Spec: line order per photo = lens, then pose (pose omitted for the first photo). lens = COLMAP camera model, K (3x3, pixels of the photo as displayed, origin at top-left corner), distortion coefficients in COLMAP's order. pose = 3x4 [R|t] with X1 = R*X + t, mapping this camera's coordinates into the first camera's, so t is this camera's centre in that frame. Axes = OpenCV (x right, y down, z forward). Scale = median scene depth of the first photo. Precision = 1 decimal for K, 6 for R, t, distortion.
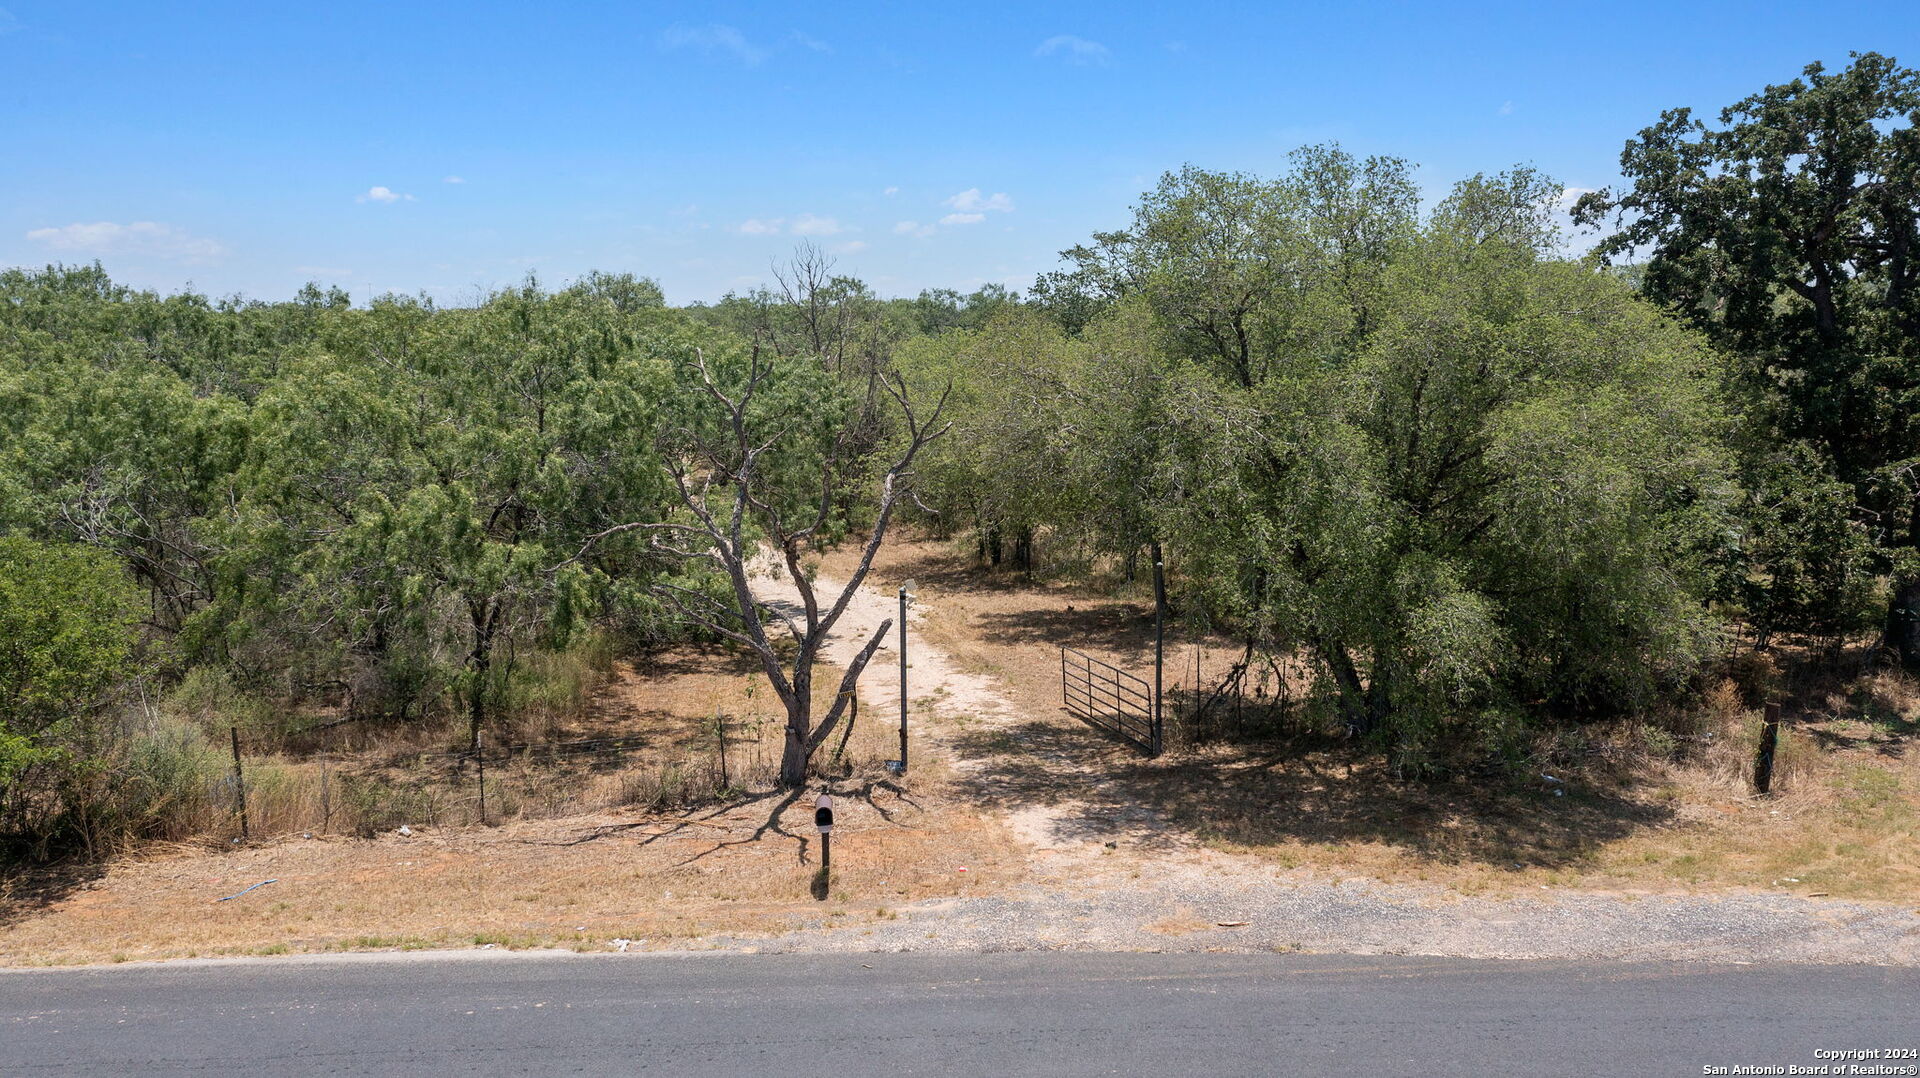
lens RADIAL K [[1505.8, 0, 961.1], [0, 1505.8, 528.0], [0, 0, 1]] dist [-0.016985, 0.013305]
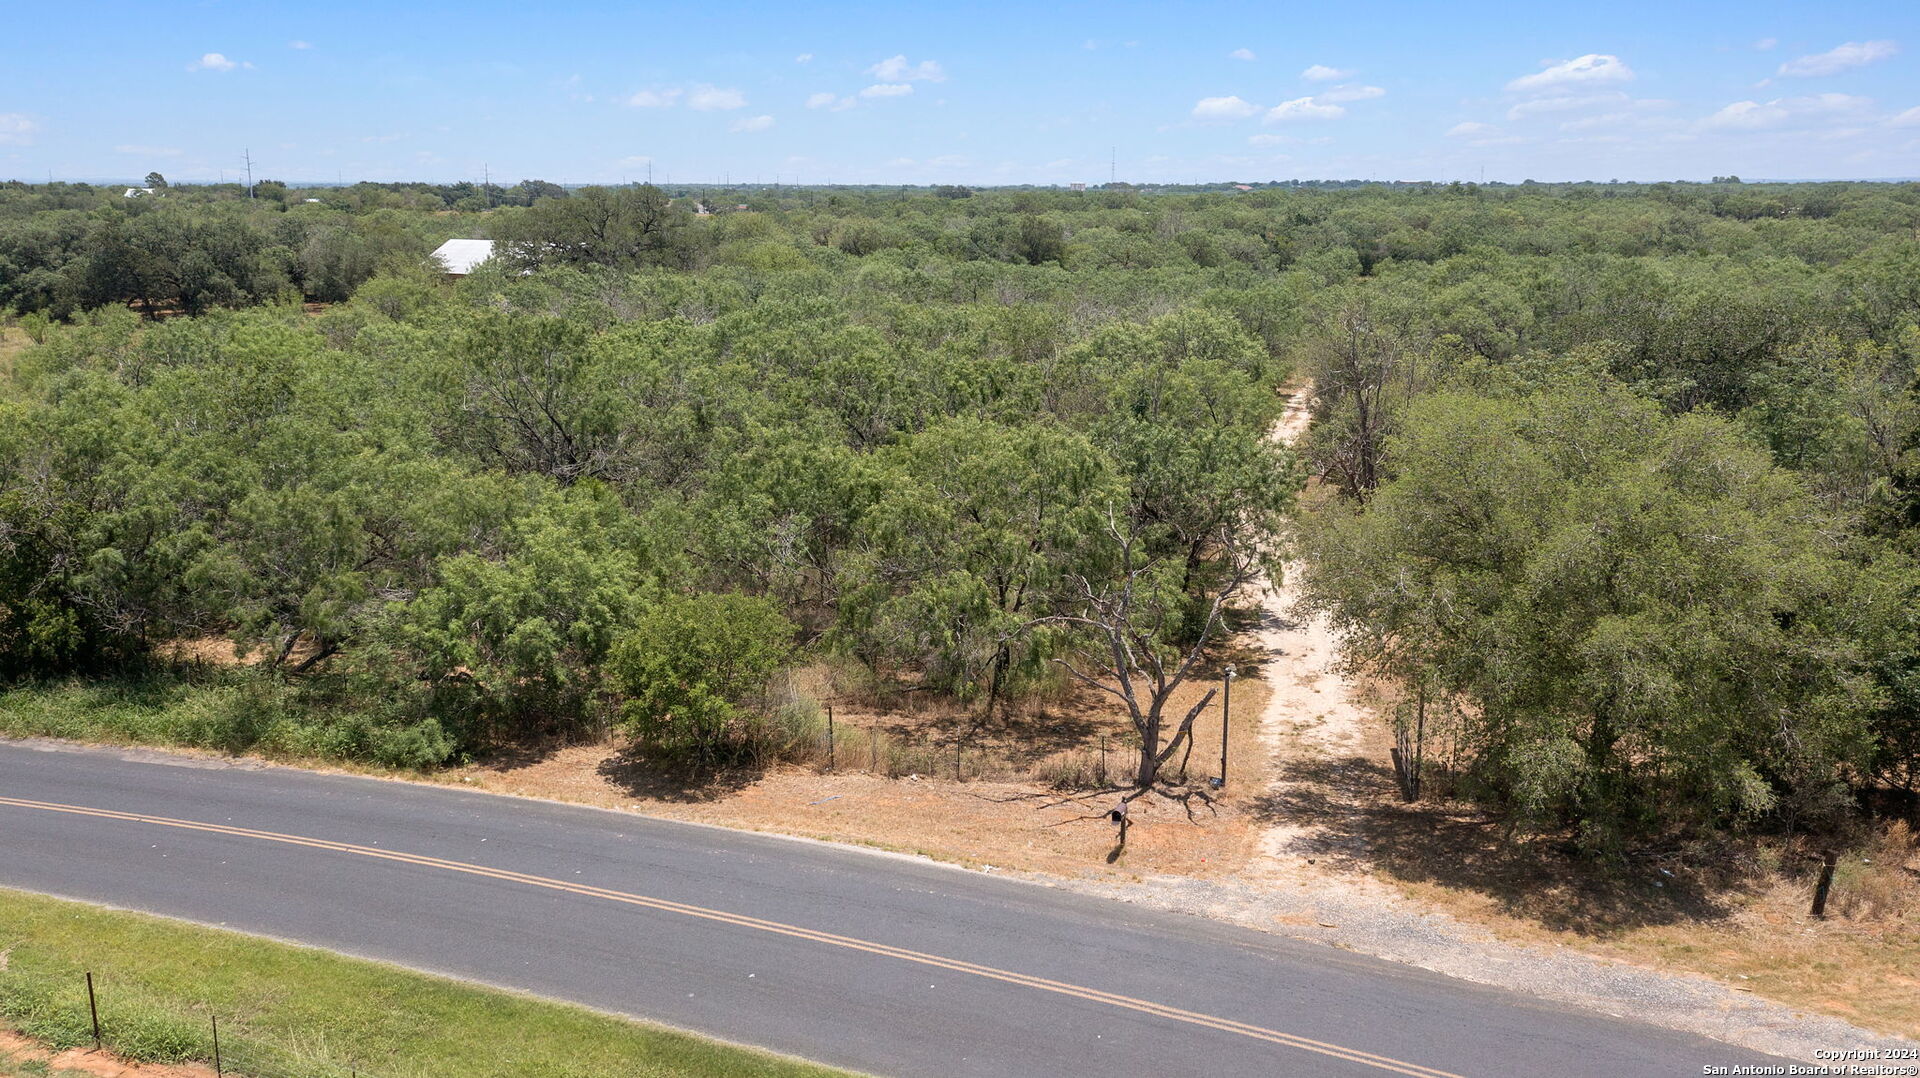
lens RADIAL K [[1505.8, 0, 958.0], [0, 1505.8, 548.1], [0, 0, 1]] dist [-0.016985, 0.013305]
pose [[0.896793, 0.098462, -0.431355, 0.391311], [-0.063640, 0.993492, 0.094467, -0.224550], [0.437849, -0.057266, 0.897223, -0.513480]]
